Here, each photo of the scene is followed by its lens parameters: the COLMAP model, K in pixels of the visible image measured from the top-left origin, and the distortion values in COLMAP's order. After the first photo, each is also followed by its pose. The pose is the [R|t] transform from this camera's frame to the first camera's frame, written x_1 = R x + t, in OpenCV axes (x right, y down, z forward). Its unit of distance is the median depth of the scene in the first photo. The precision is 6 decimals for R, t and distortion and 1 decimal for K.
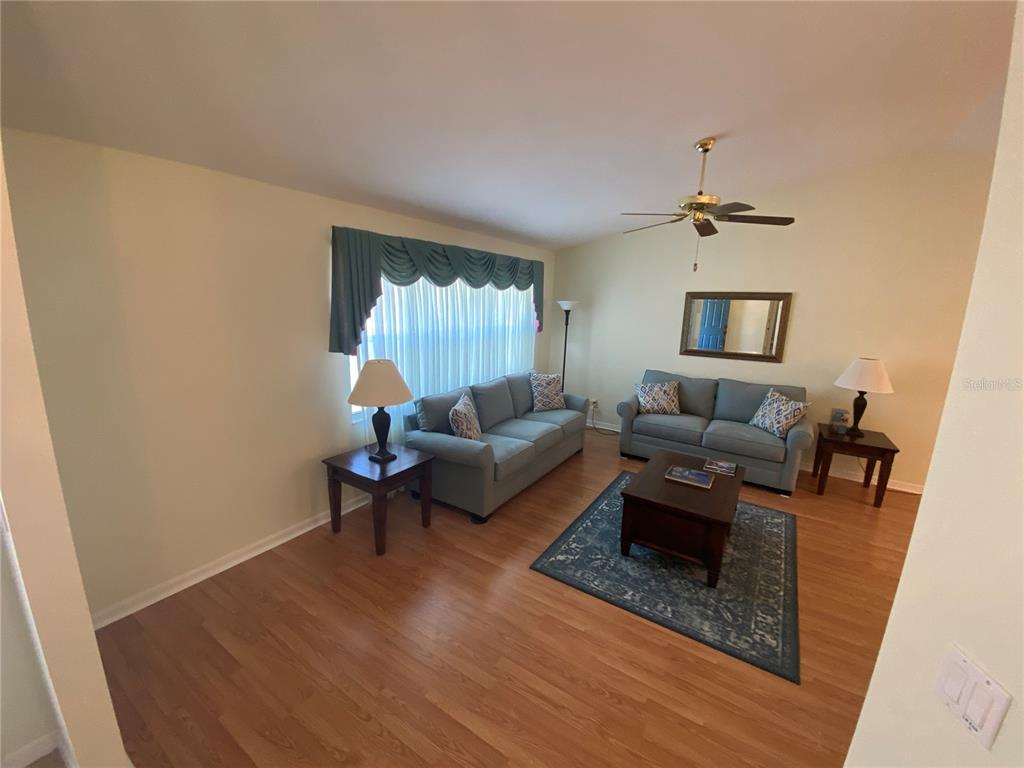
lens RADIAL K [[414.0, 0, 508.4], [0, 414.0, 382.4], [0, 0, 1]] dist [0.046687, -0.039512]
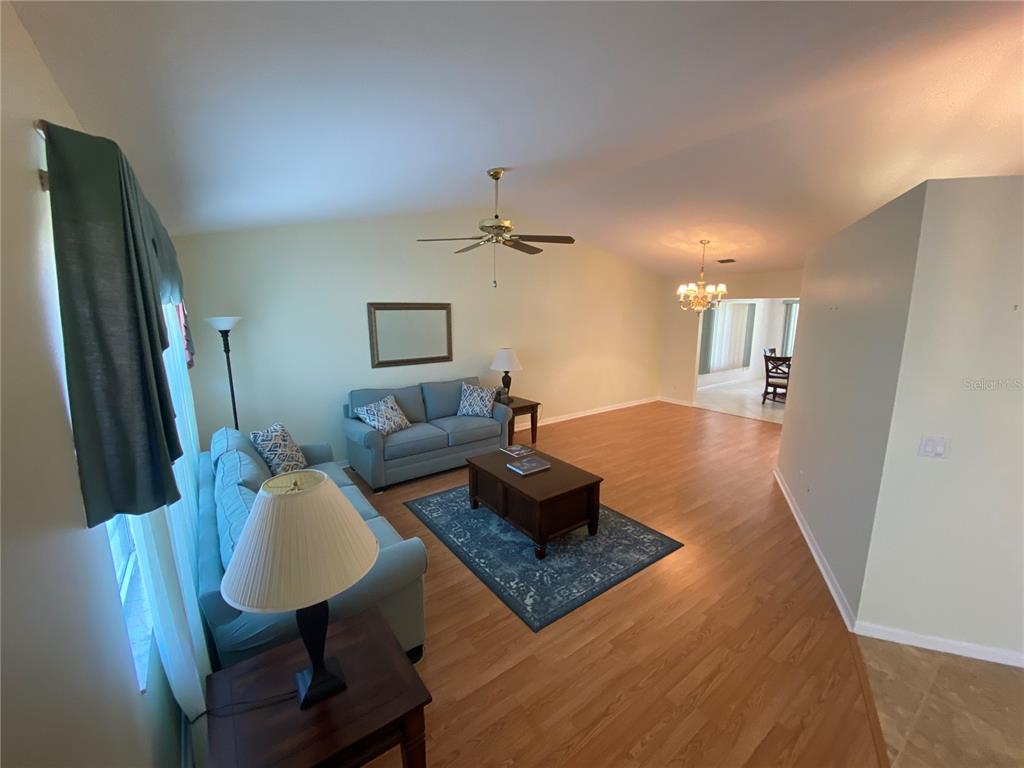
lens RADIAL K [[414.0, 0, 508.4], [0, 414.0, 382.4], [0, 0, 1]] dist [0.046687, -0.039512]
pose [[0.343176, -0.193642, 0.919094, -0.464571], [0.198894, 0.971310, 0.130380, -0.124319], [-0.917971, 0.138059, 0.371844, 0.468164]]
